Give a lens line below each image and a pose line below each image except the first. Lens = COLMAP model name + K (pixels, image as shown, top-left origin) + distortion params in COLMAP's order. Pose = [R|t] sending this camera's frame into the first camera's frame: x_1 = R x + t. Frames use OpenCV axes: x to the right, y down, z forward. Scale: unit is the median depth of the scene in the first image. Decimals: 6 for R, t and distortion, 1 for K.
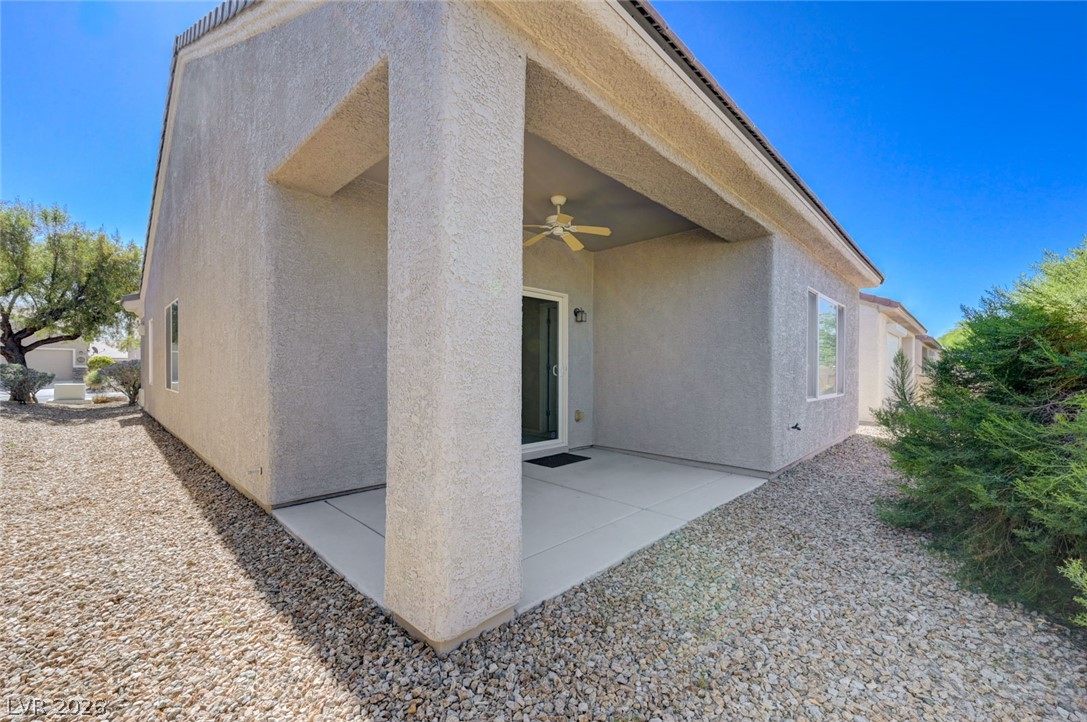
lens RADIAL K [[437.3, 0, 543.5], [0, 437.3, 361.0], [0, 0, 1]] dist [-0.001019, -0.000140]
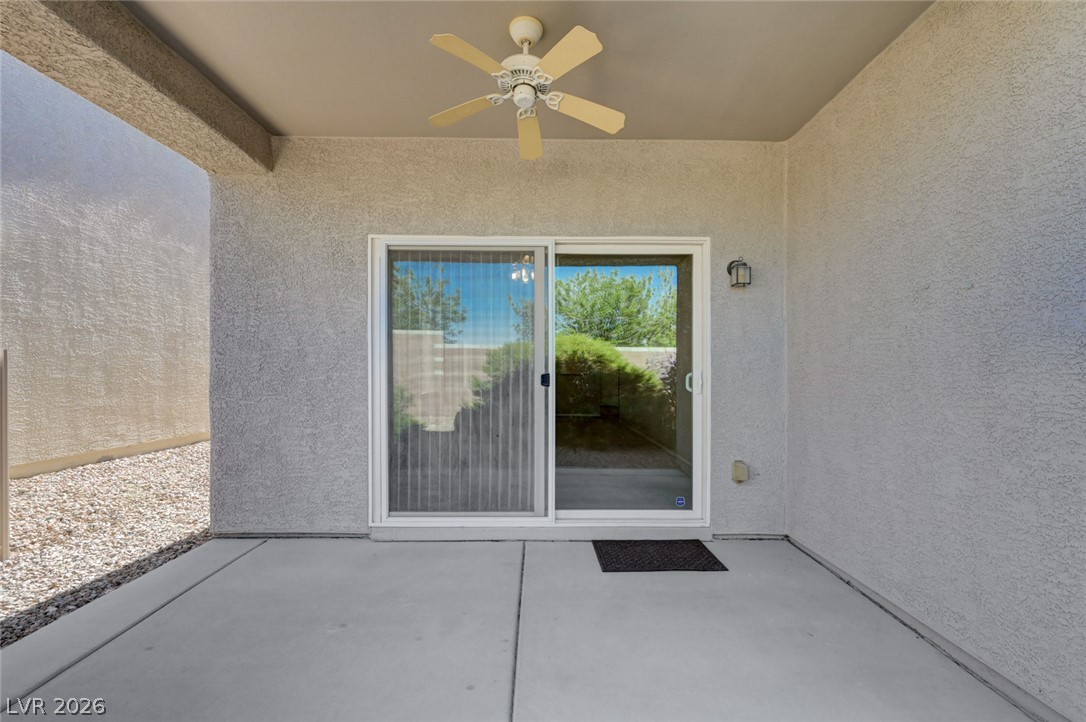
lens RADIAL K [[430.8, 0, 544.9], [0, 430.8, 372.4], [0, 0, 1]] dist [0.000183, 0.000235]
pose [[0.704229, -0.007127, -0.709937, 0.455968], [0.015733, 0.999861, 0.005569, 0.005398], [0.709798, -0.015091, 0.704243, 0.806472]]
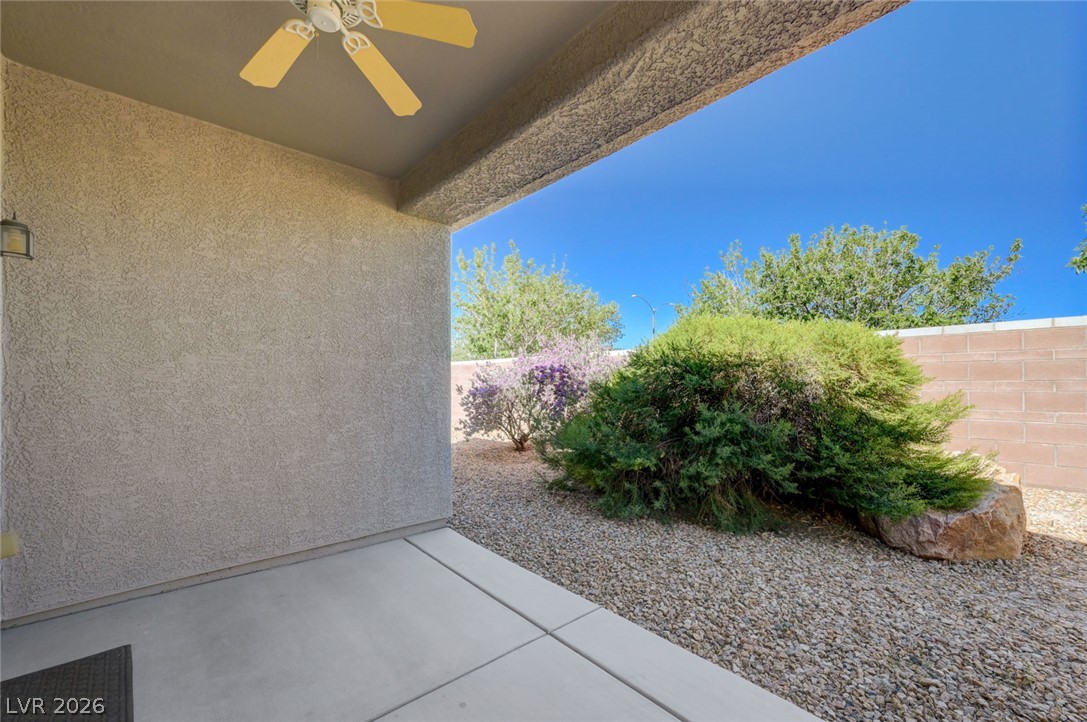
lens RADIAL K [[445.6, 0, 544.7], [0, 445.6, 379.5], [0, 0, 1]] dist [0.001218, 0.000281]
pose [[0.050859, -0.001686, 0.998704, -0.378979], [-0.018606, 0.999823, 0.002635, -0.009009], [-0.998533, -0.018716, 0.050818, 0.980291]]
